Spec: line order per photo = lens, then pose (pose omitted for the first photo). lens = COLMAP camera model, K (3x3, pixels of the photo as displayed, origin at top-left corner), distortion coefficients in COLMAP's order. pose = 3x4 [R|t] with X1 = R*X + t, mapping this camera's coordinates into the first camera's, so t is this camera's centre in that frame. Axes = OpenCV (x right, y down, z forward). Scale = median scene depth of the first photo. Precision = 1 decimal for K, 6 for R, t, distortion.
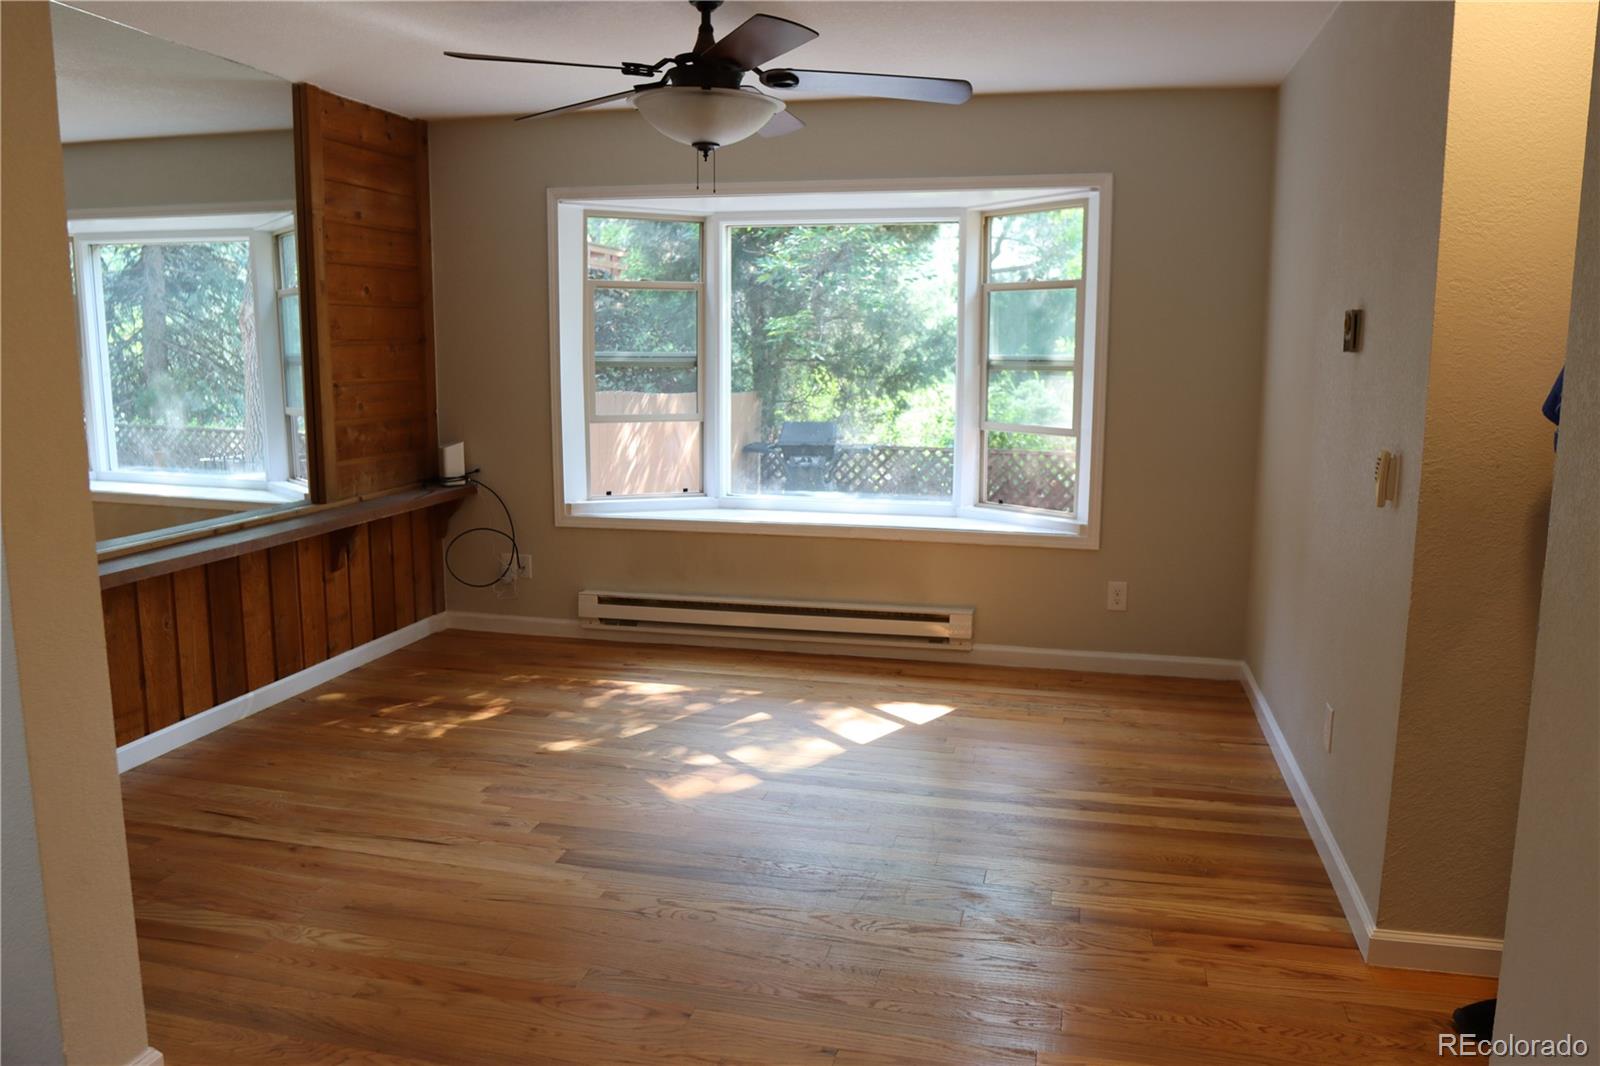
lens RADIAL K [[1182.1, 0, 799.0], [0, 1182.1, 533.0], [0, 0, 1]] dist [-0.115952, 0.075257]
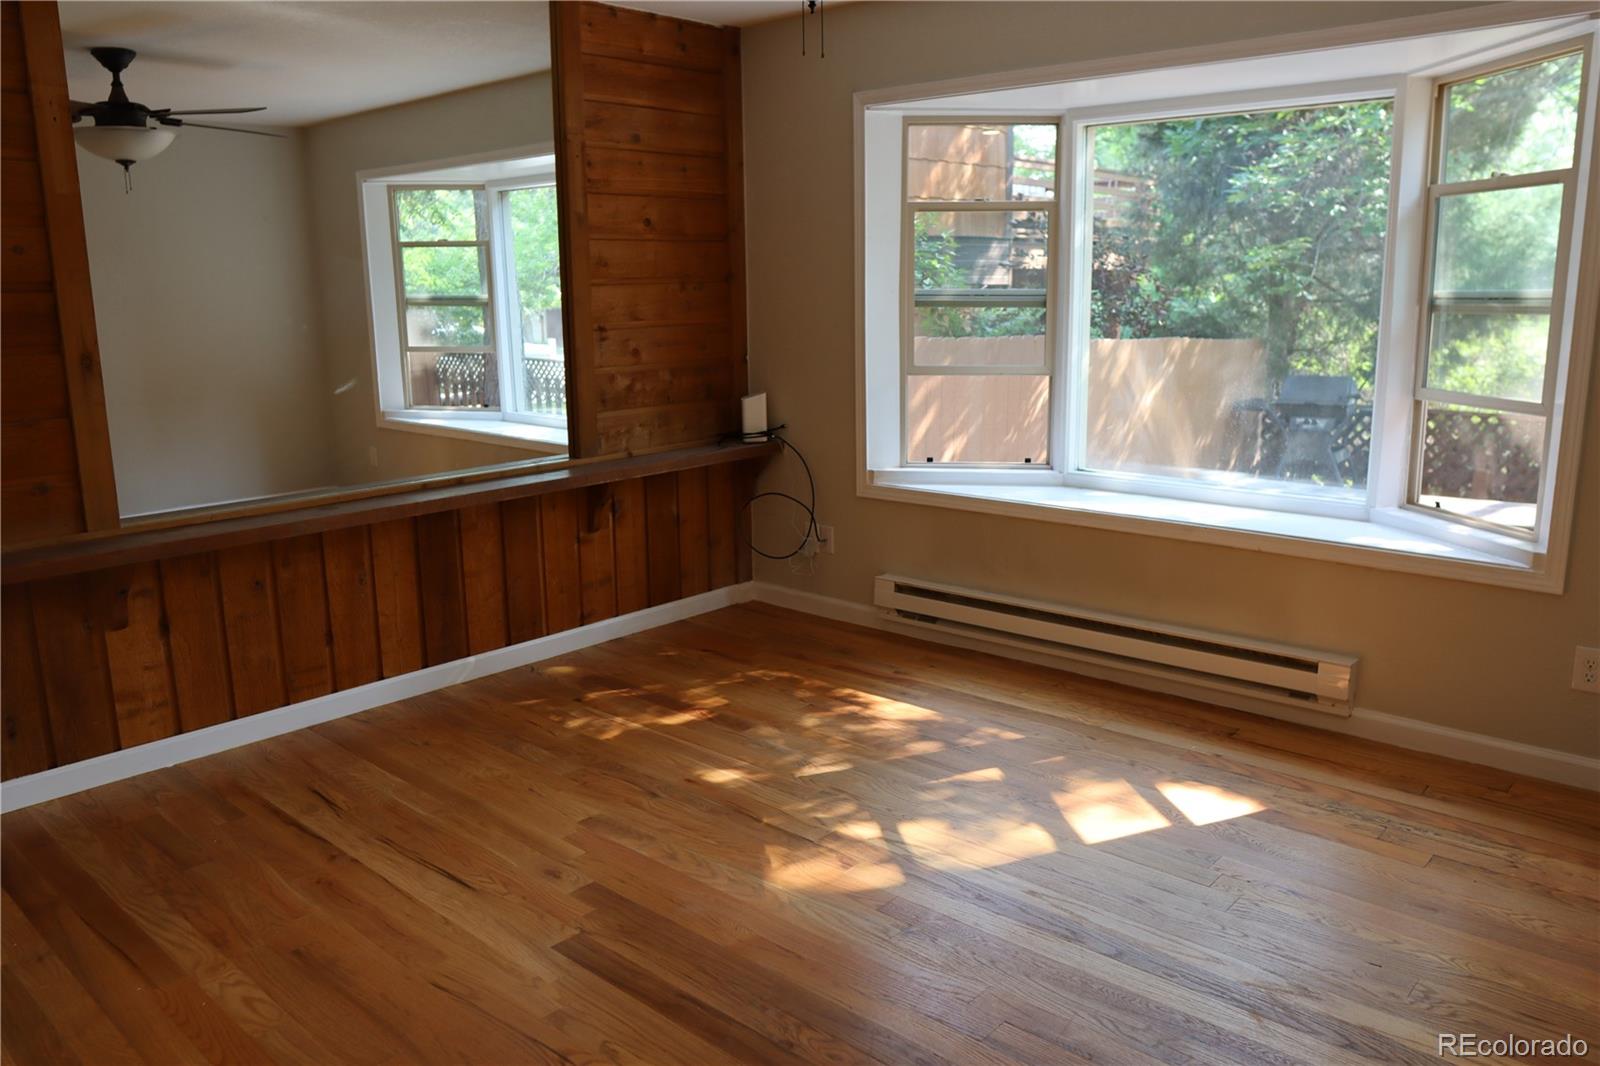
lens RADIAL K [[1182.1, 0, 799.0], [0, 1182.1, 533.0], [0, 0, 1]] dist [-0.115952, 0.075257]
pose [[0.876774, 0.081406, -0.473962, 0.187778], [-0.057639, 0.996253, 0.064488, -0.036505], [0.477436, -0.029223, 0.878181, 0.264346]]
